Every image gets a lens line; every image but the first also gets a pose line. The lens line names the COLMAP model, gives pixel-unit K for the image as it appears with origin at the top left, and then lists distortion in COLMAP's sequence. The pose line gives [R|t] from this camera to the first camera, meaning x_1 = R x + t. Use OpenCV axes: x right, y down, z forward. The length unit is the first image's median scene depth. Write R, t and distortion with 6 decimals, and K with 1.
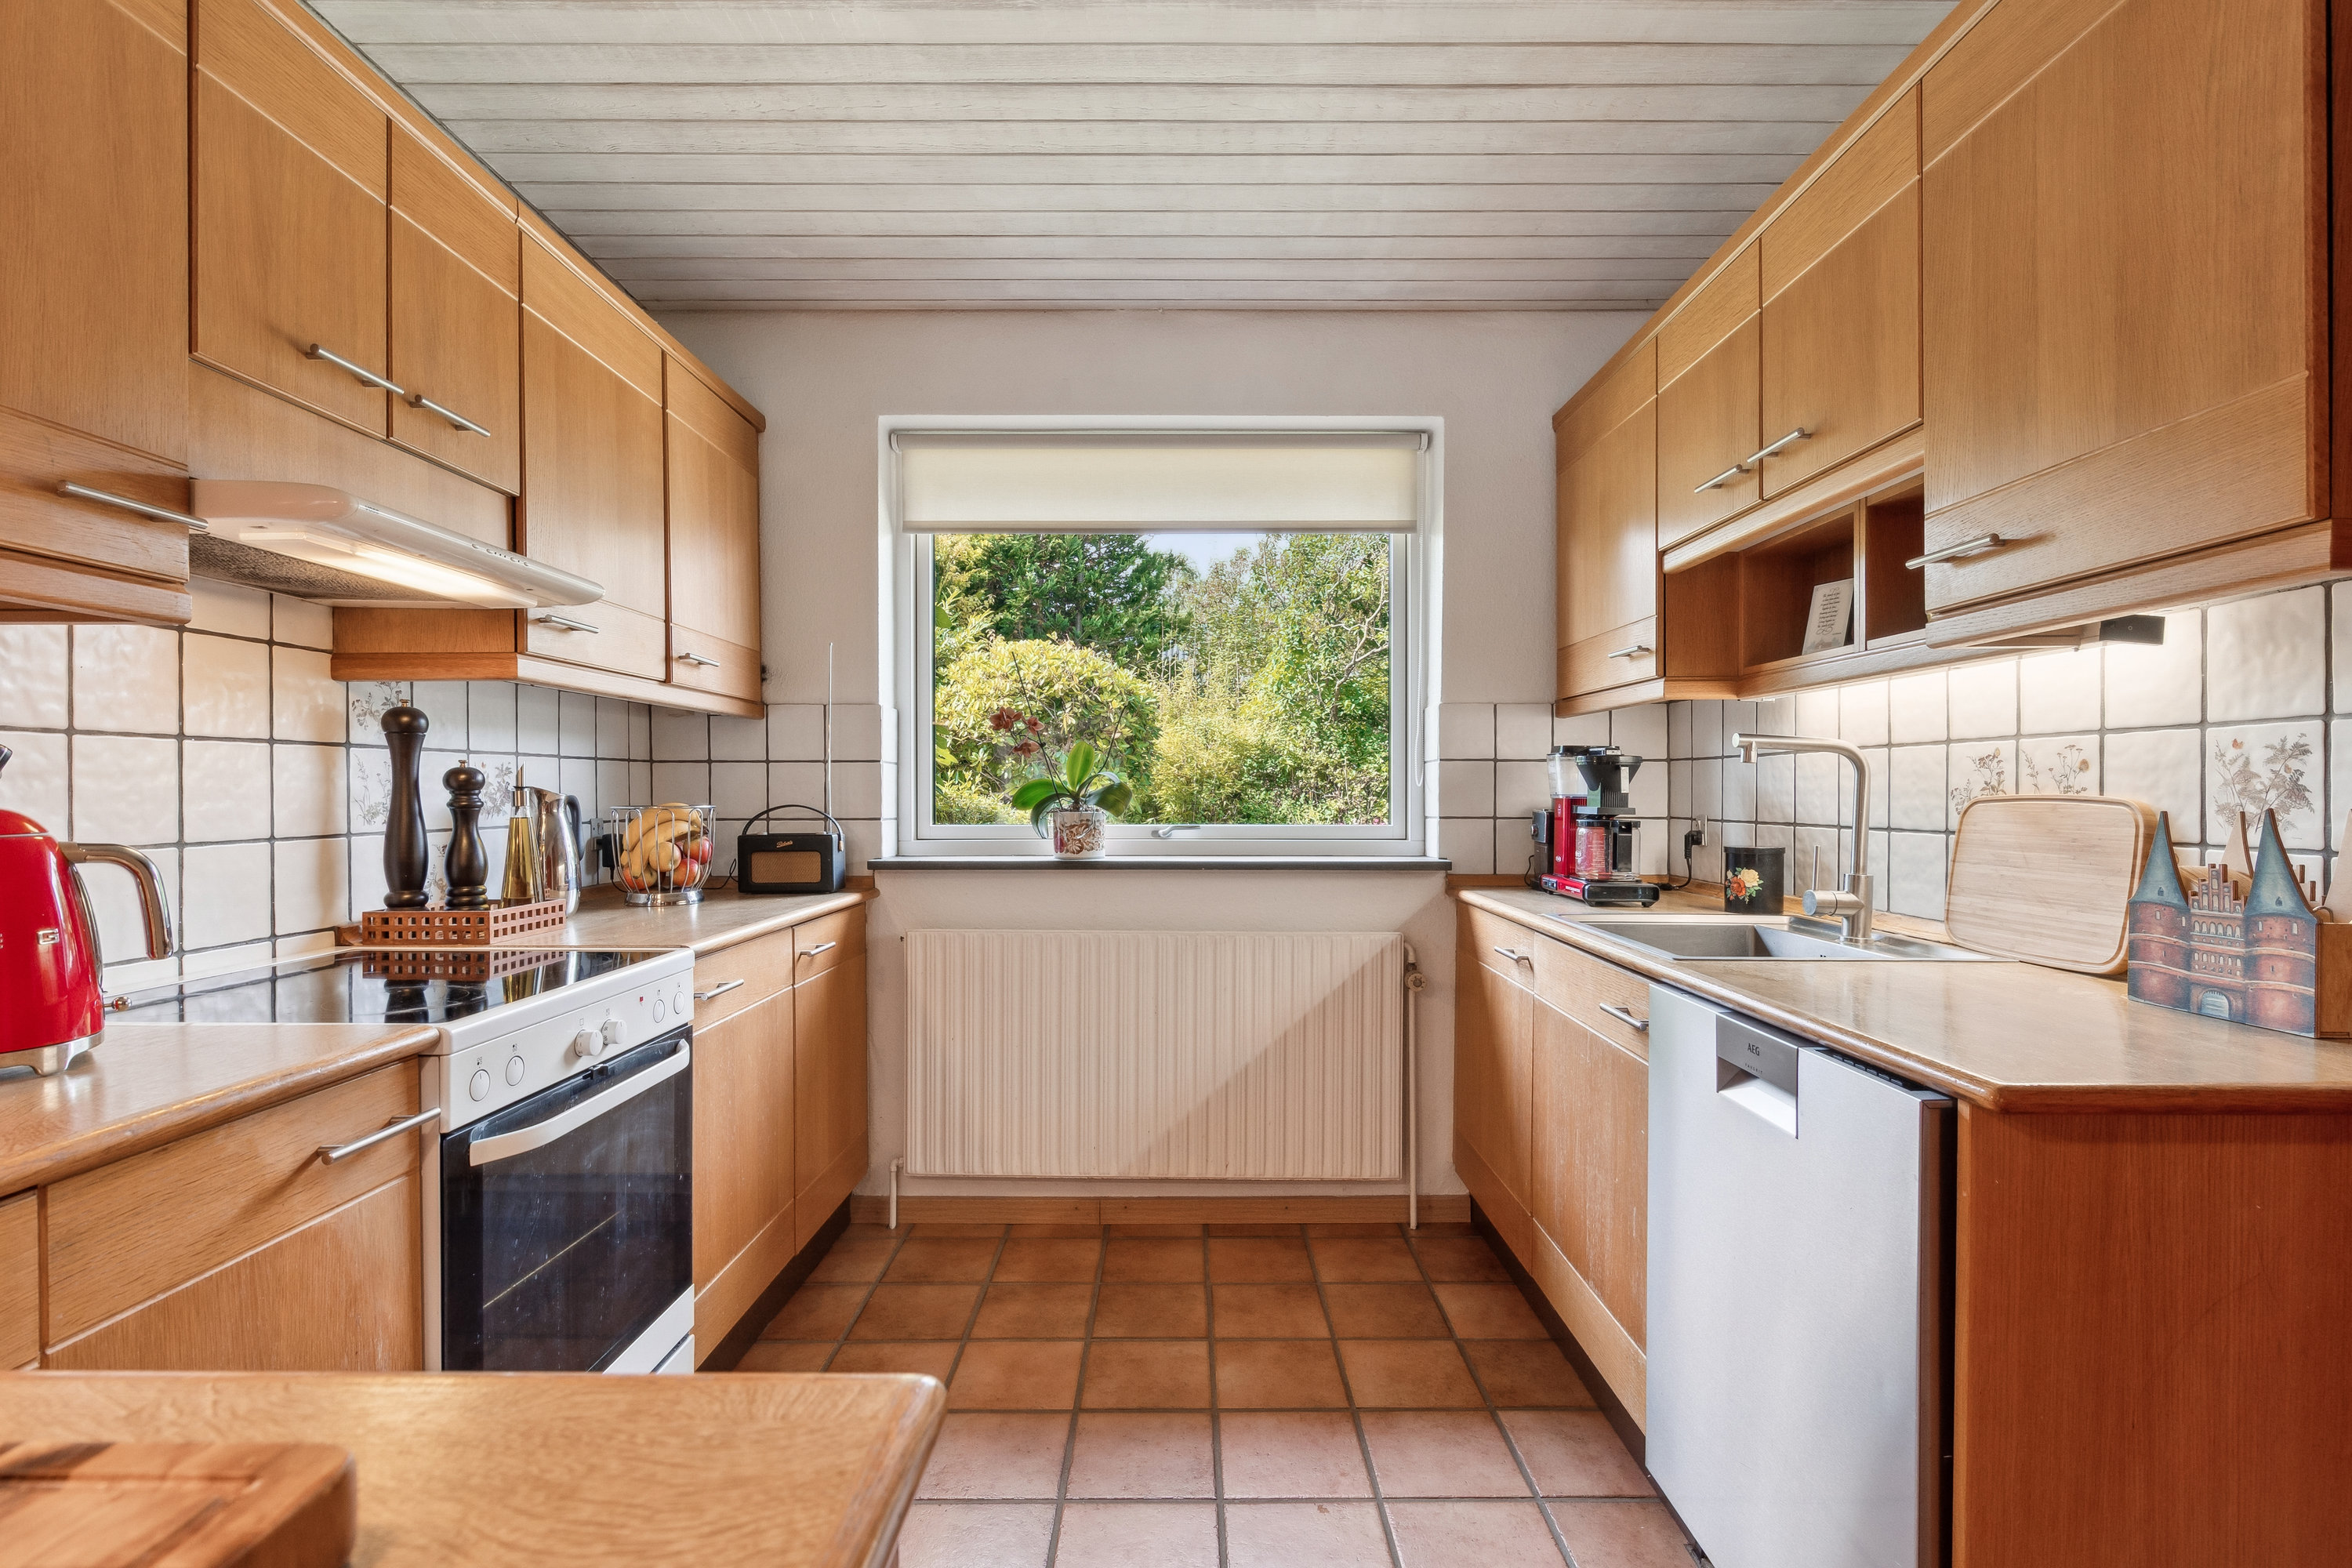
lens RADIAL K [[1109.3, 0, 1176.0], [0, 1109.3, 784.0], [0, 0, 1]] dist [-0.001164, -0.000016]
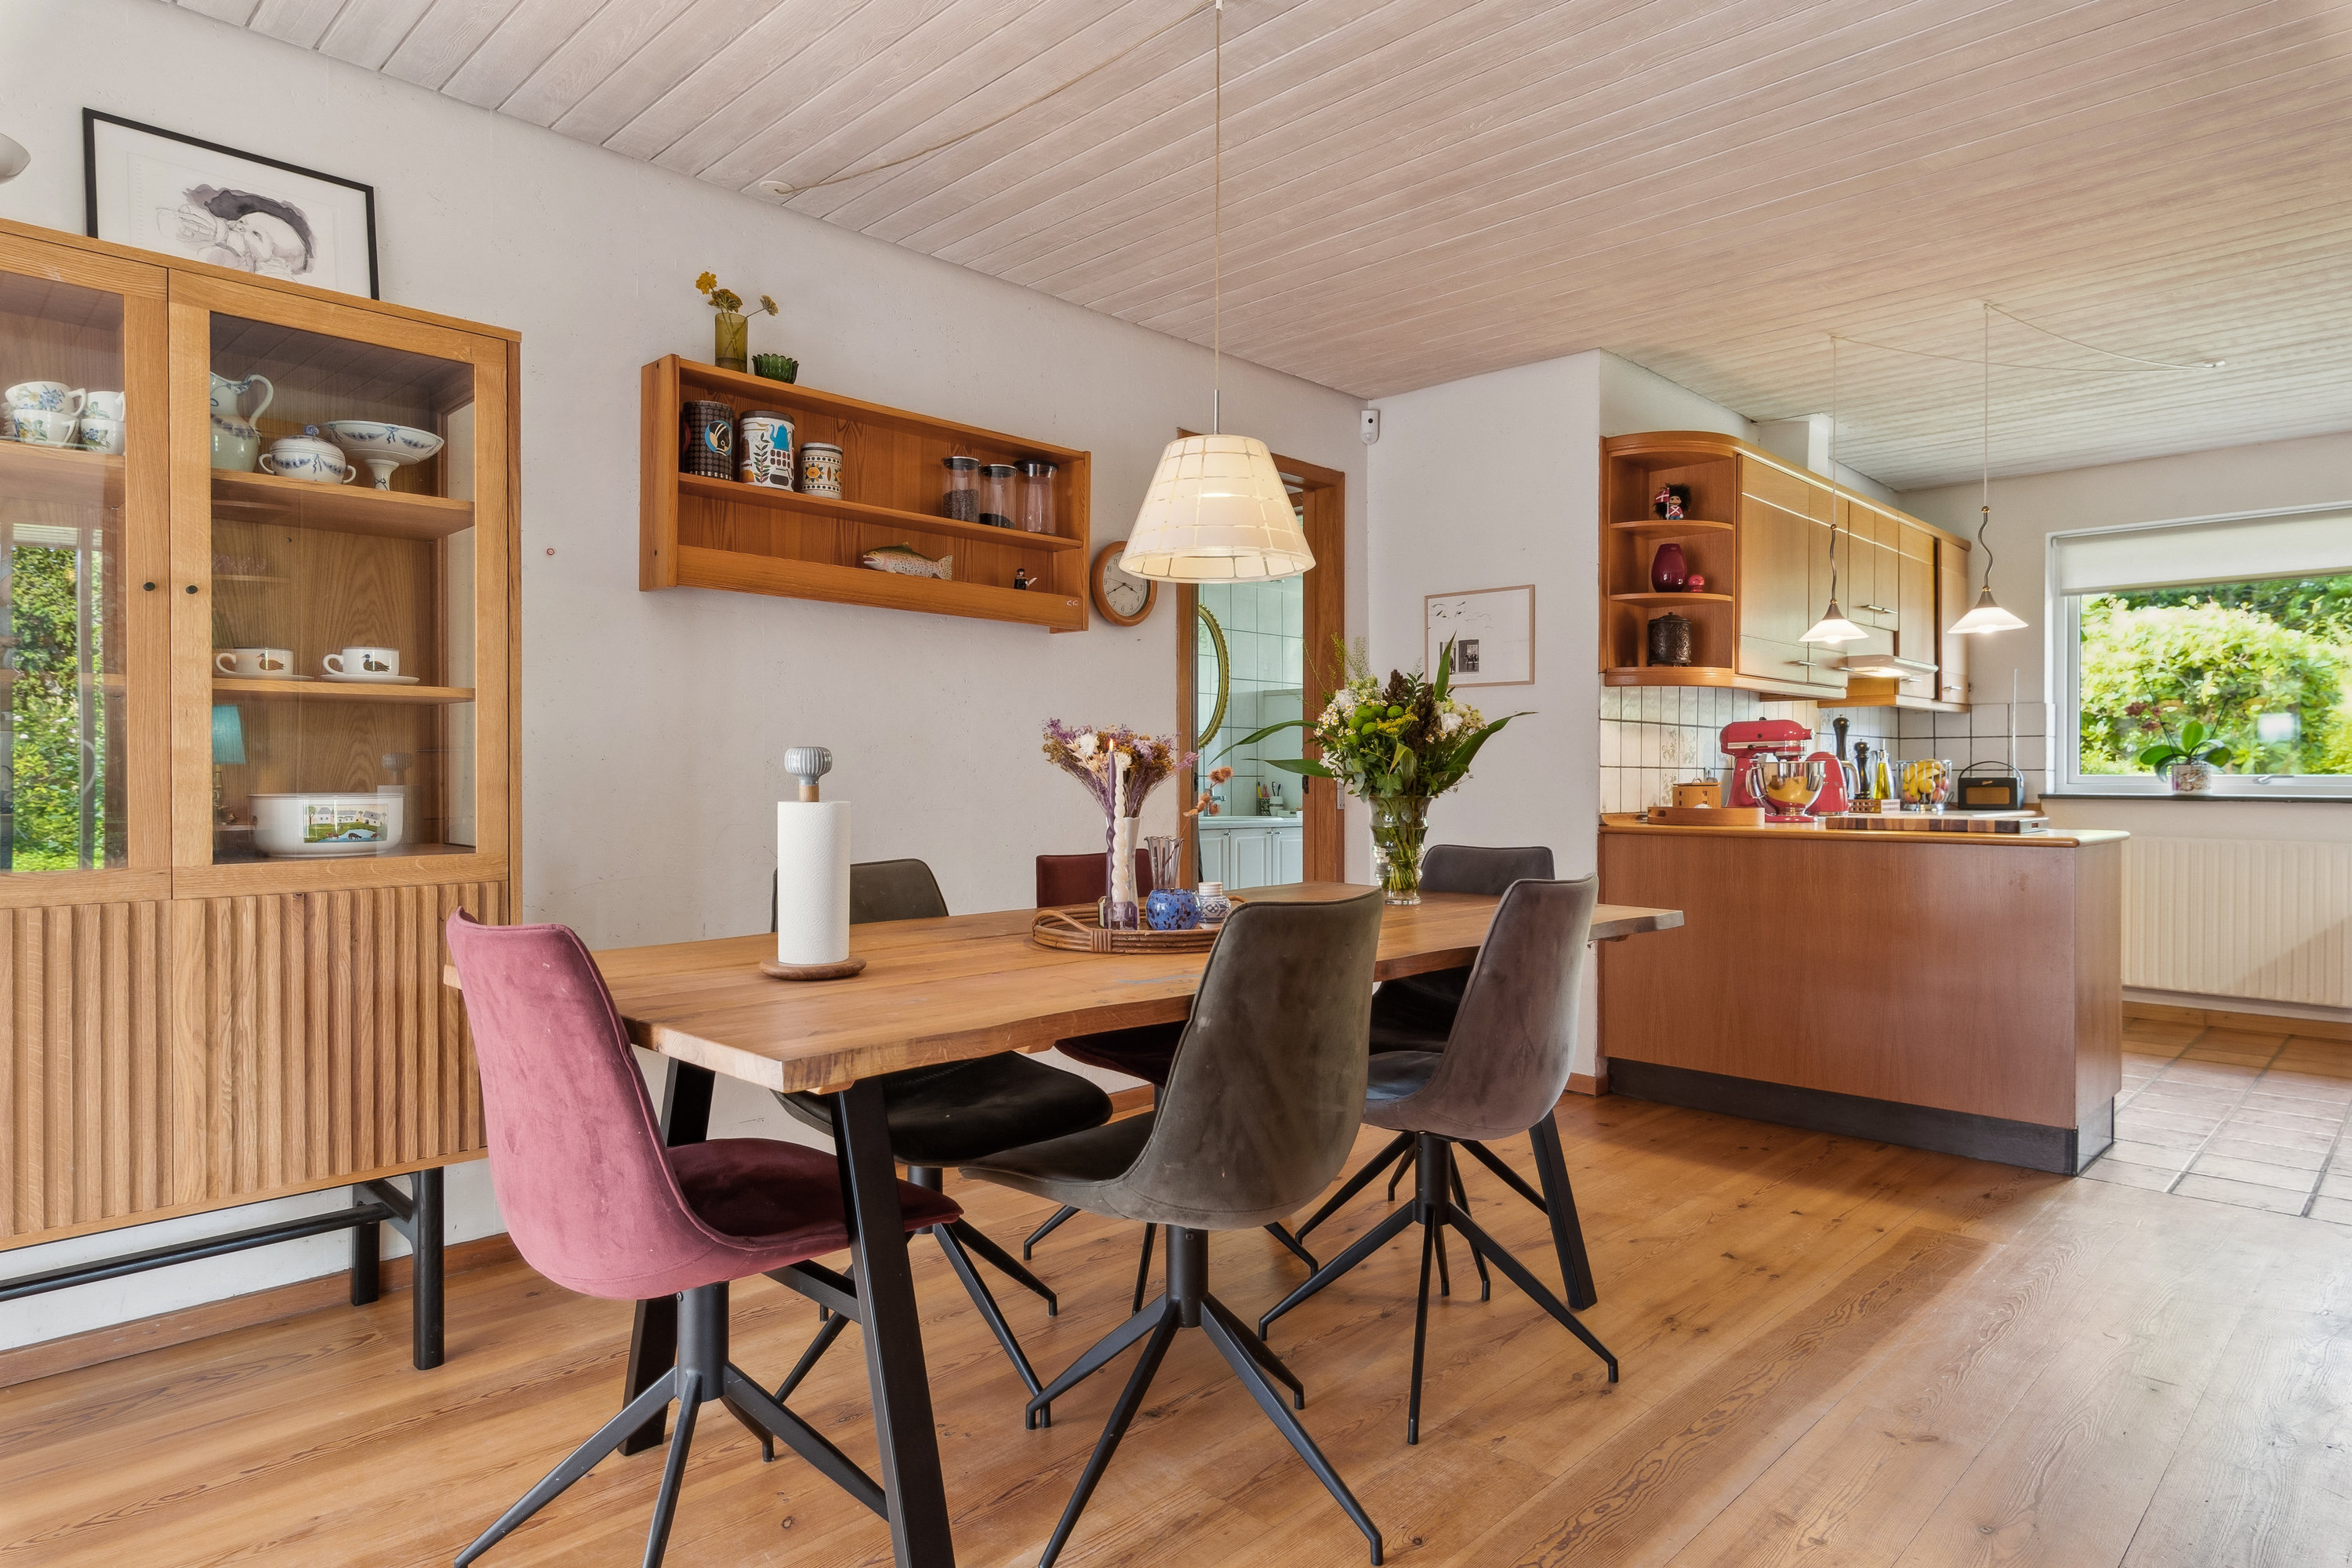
lens RADIAL K [[1331.4, 0, 1176.0], [0, 1331.4, 784.0], [0, 0, 1]] dist [-0.004965, -0.000721]
pose [[0.716024, 0.004975, -0.698057, 0.198003], [0.003572, 0.999935, 0.010791, 0.026140], [0.698066, -0.010220, 0.715960, -1.373263]]
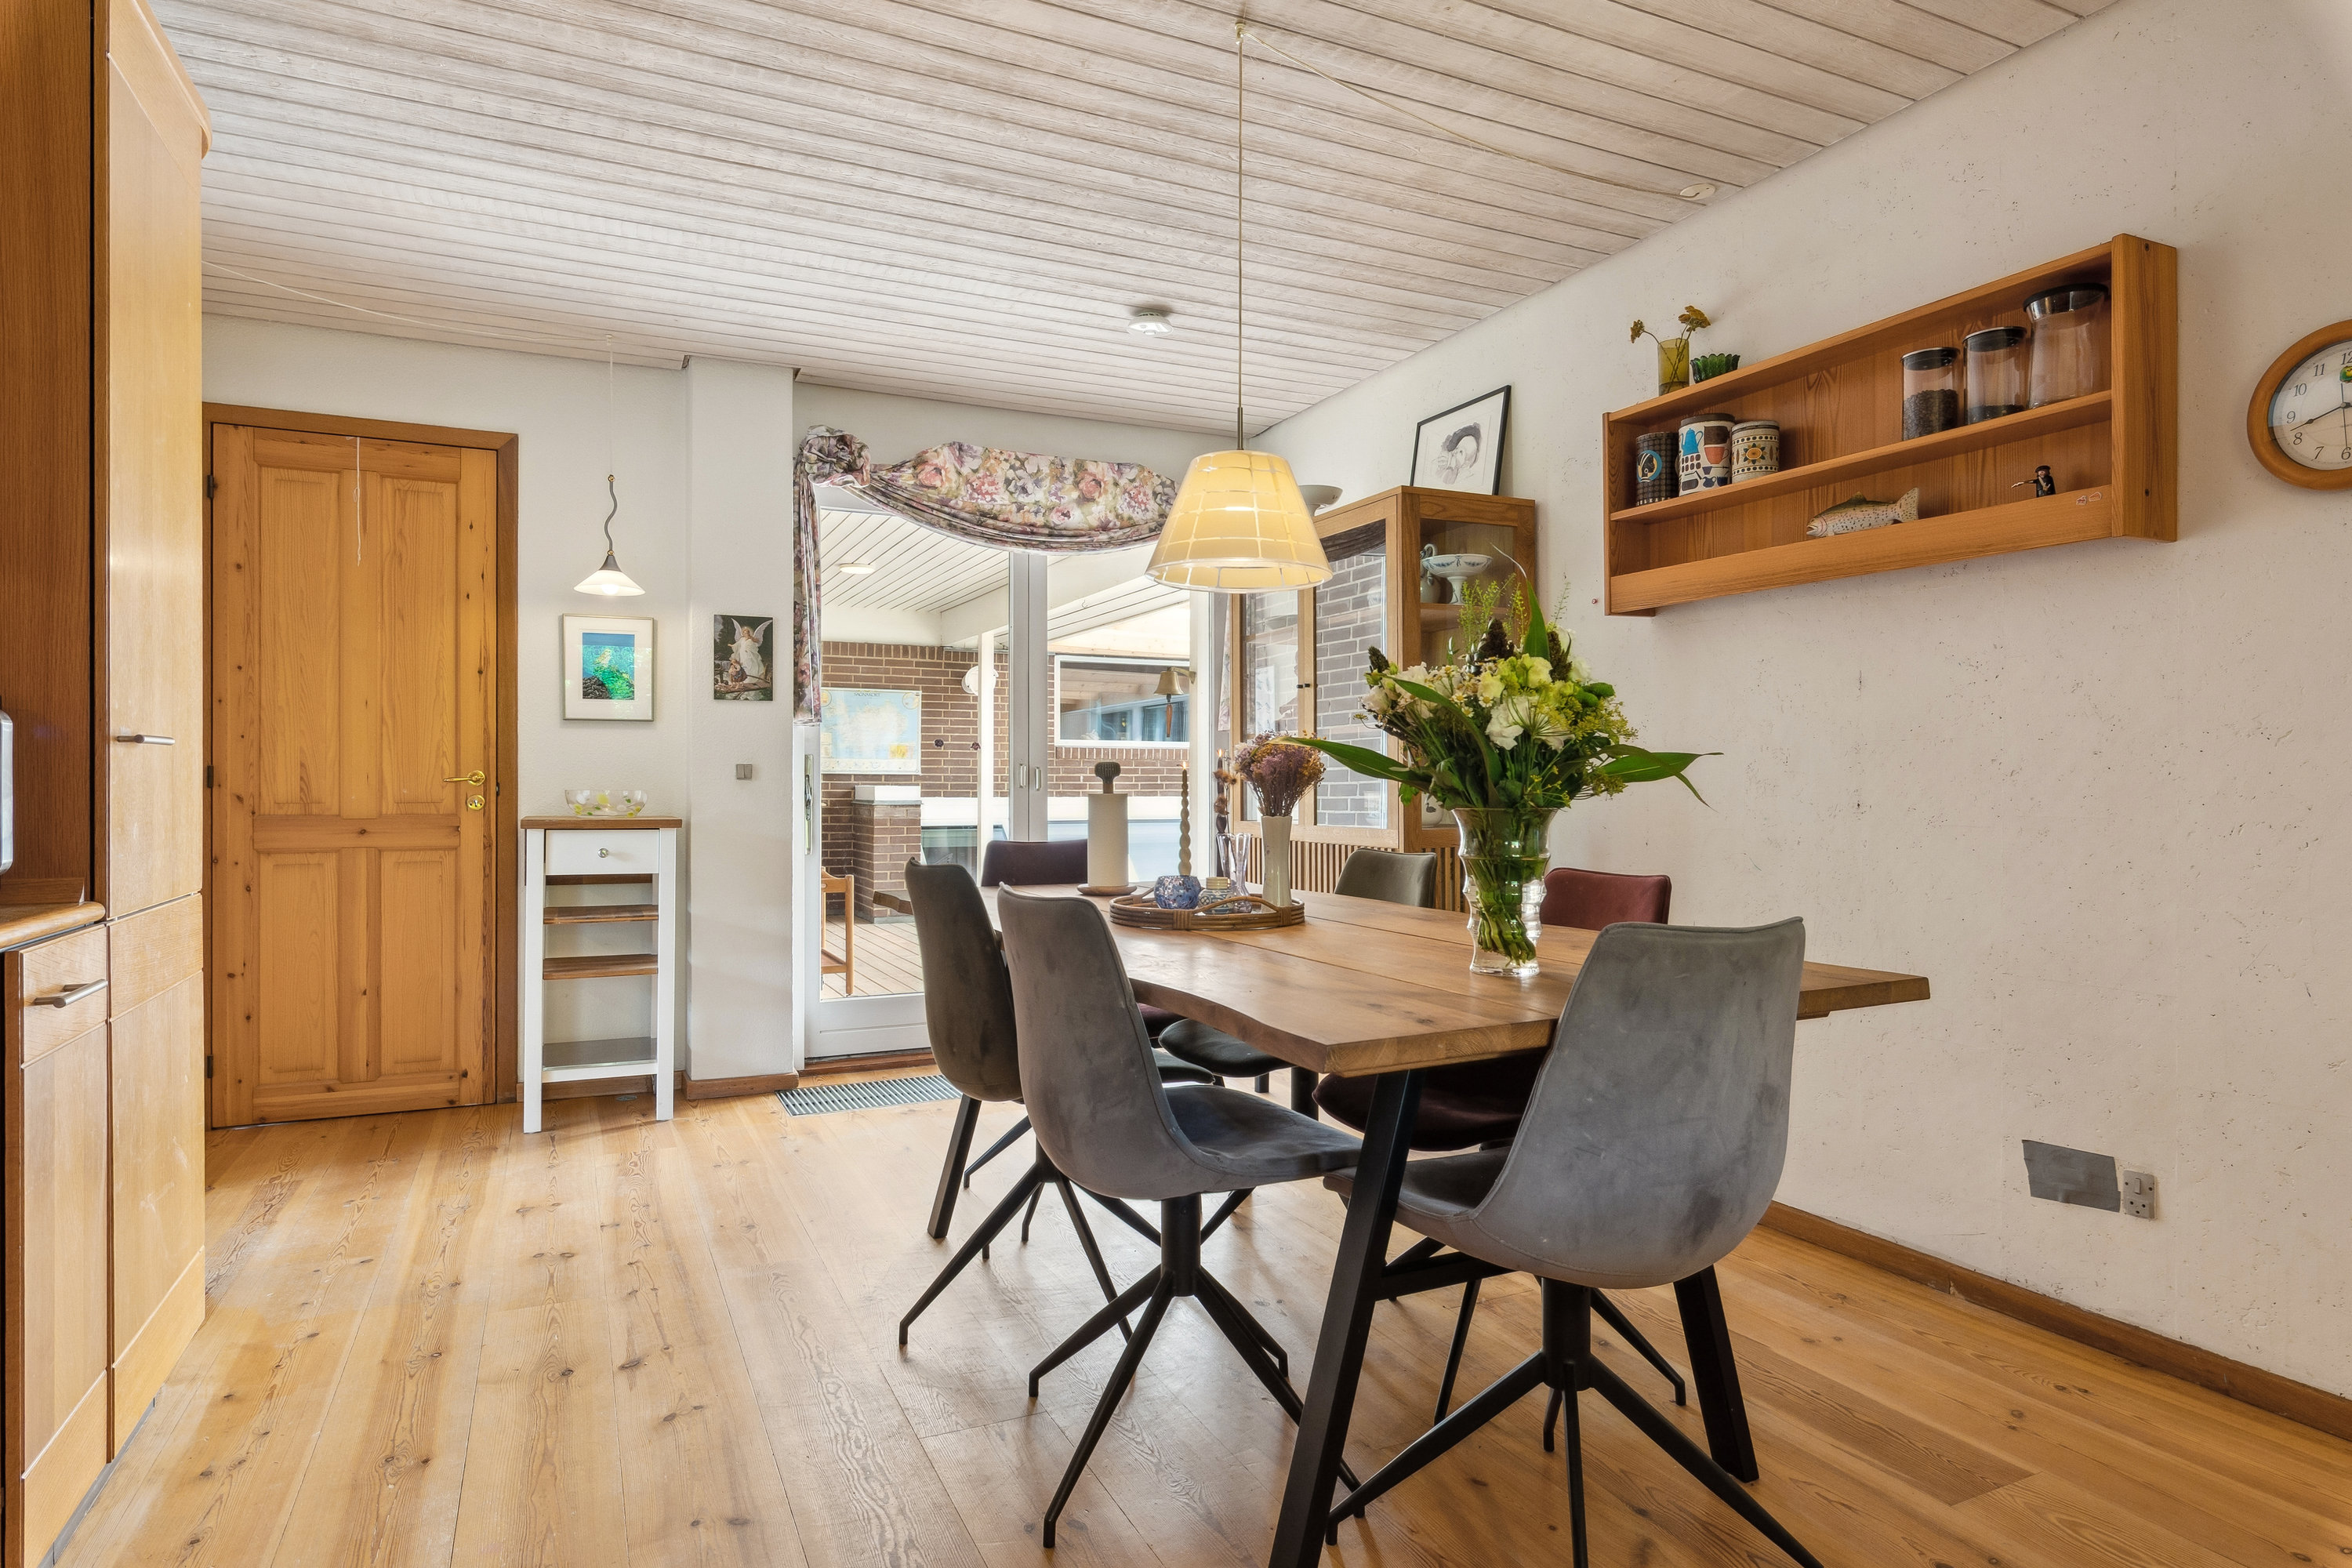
lens RADIAL K [[1331.4, 0, 1176.0], [0, 1331.4, 784.0], [0, 0, 1]] dist [-0.004965, -0.000721]
pose [[-0.903936, 0.000326, -0.427667, 0.118568], [0.001835, 0.999993, -0.003116, 0.031194], [0.427664, -0.003601, -0.903931, -0.644551]]
